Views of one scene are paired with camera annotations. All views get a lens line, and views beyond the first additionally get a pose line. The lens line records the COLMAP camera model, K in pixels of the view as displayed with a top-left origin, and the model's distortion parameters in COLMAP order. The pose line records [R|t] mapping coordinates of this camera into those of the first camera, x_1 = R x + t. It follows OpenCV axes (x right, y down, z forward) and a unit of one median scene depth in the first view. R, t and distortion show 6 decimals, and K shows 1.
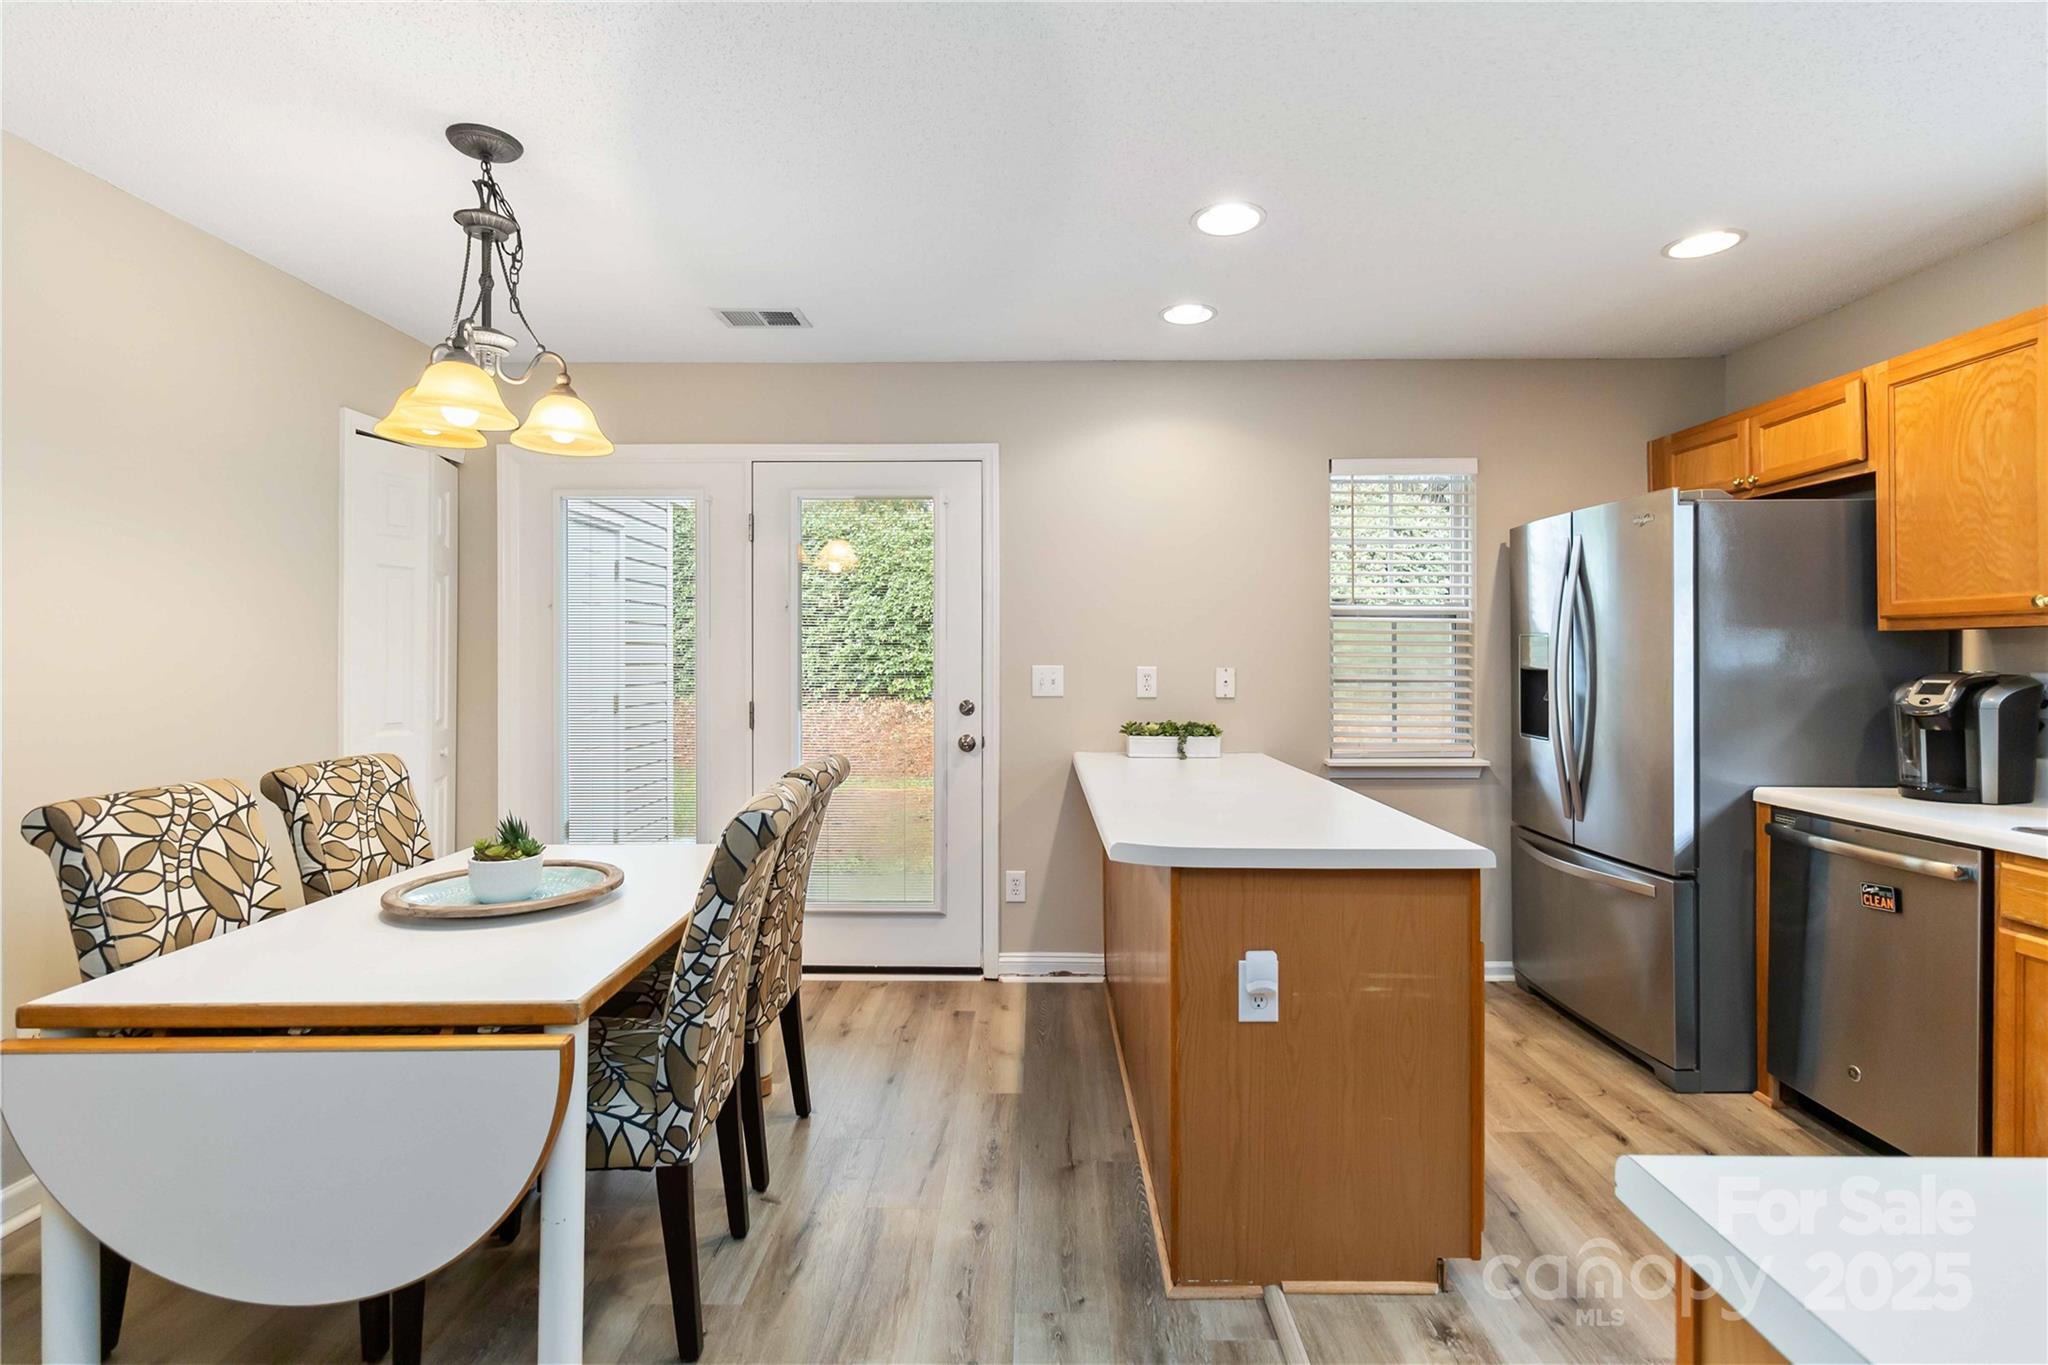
lens RADIAL K [[945.0, 0, 1031.7], [0, 945.0, 654.1], [0, 0, 1]] dist [0.001819, -0.000562]
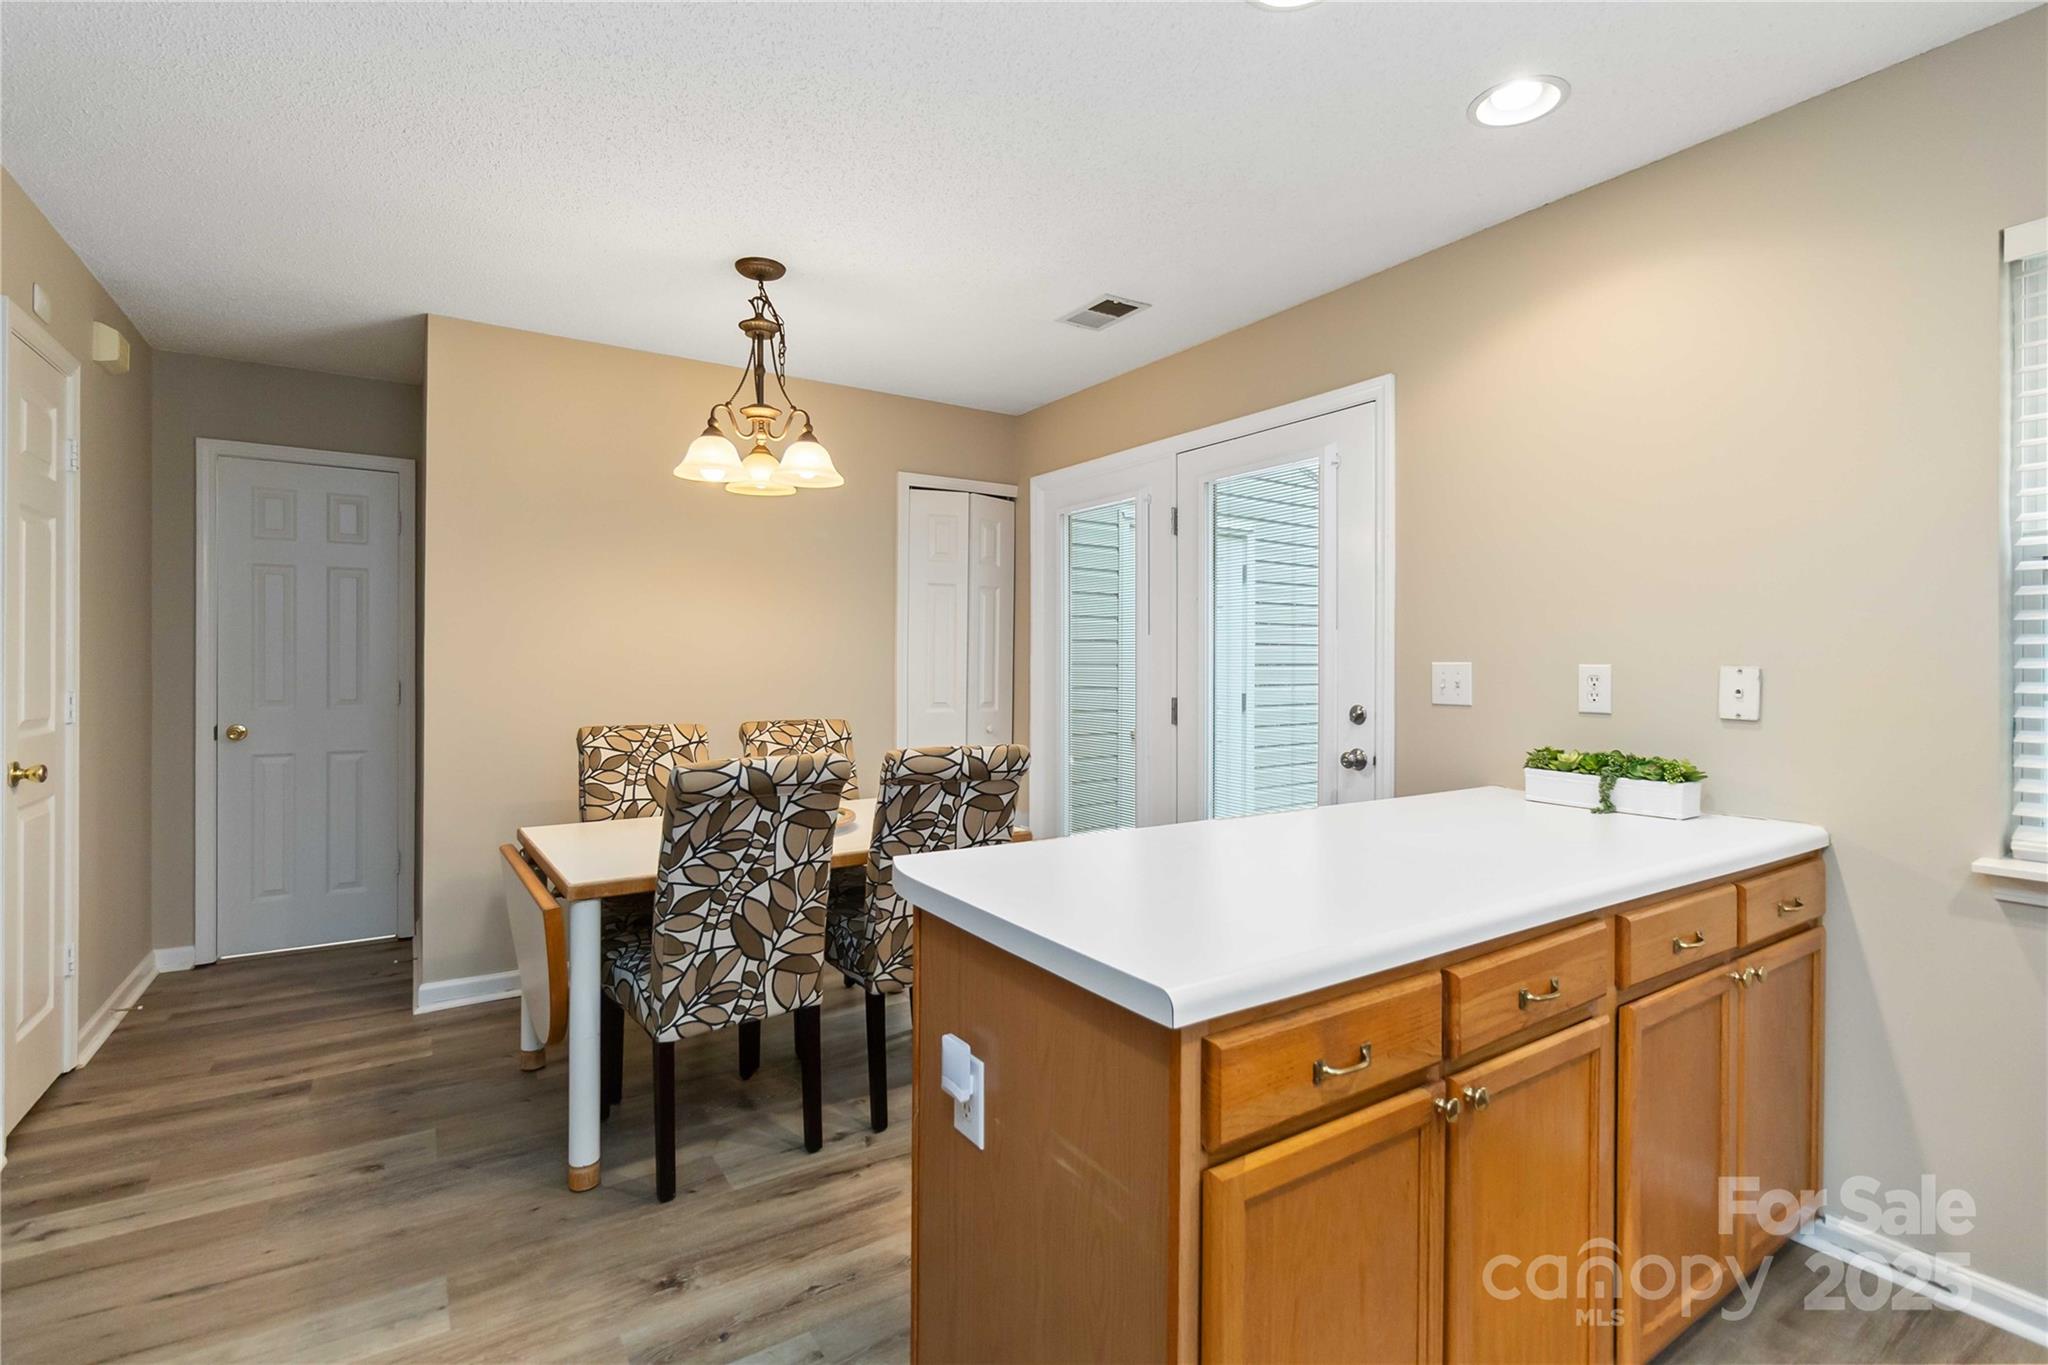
lens RADIAL K [[945.0, 0, 1025.5], [0, 945.0, 662.1], [0, 0, 1]] dist [0.001819, -0.000562]
pose [[0.554400, 0.003186, -0.832244, 0.629855], [-0.004295, 0.999990, 0.000966, 0.018273], [0.832239, 0.003039, 0.554409, 0.464181]]
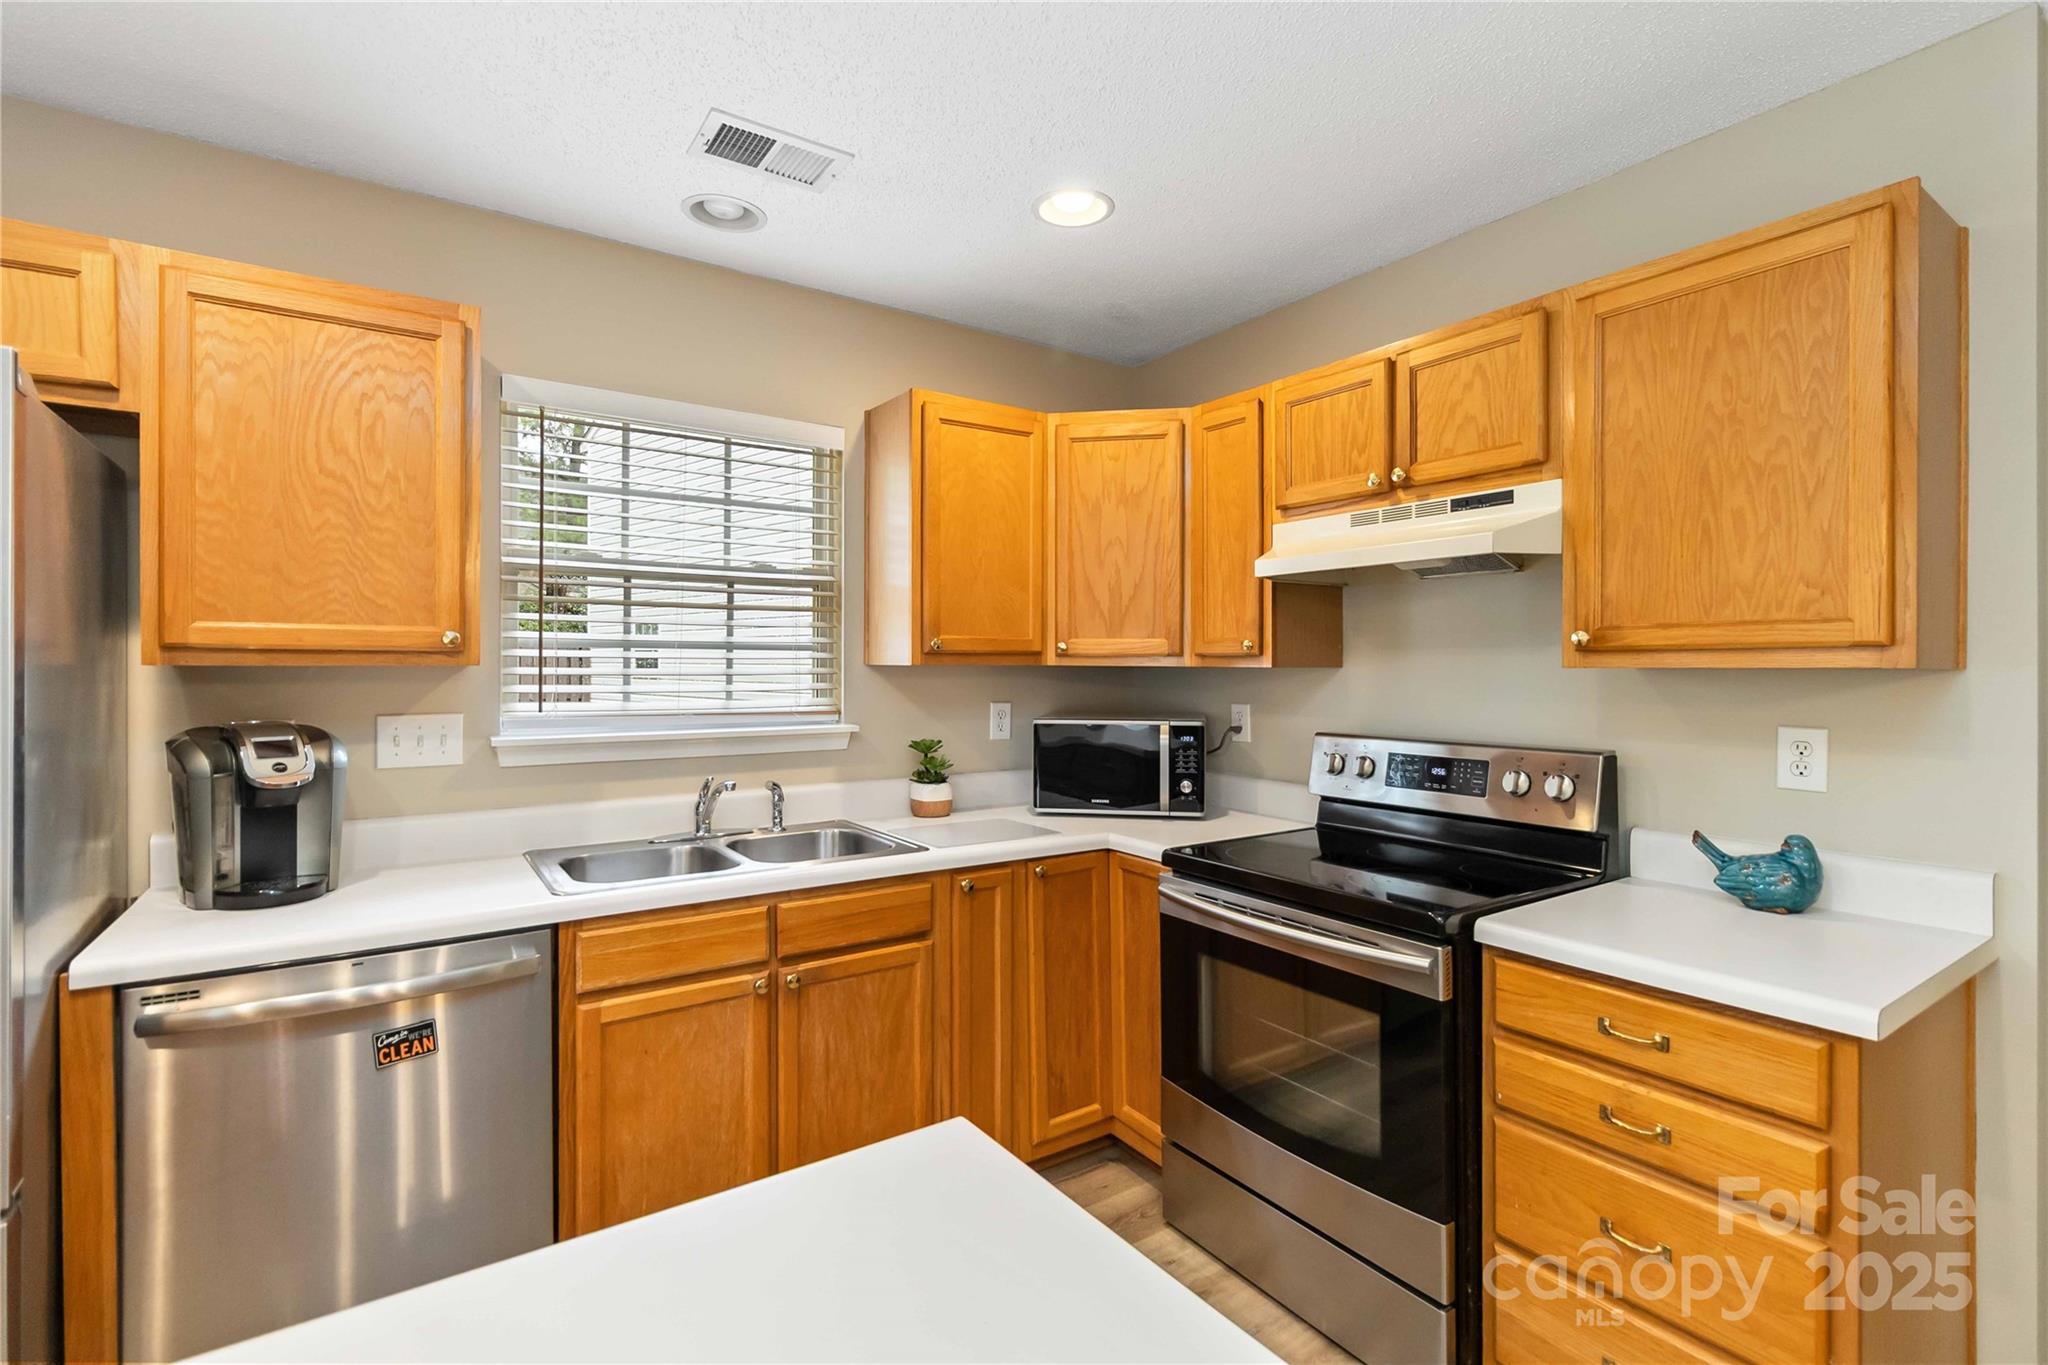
lens RADIAL K [[945.0, 0, 1039.4], [0, 945.0, 664.5], [0, 0, 1]] dist [0.001819, -0.000562]
pose [[-0.577116, -0.000803, 0.816661, 0.029963], [-0.002654, 0.999996, -0.000892, -0.027492], [-0.816658, -0.002682, -0.577116, 0.904822]]
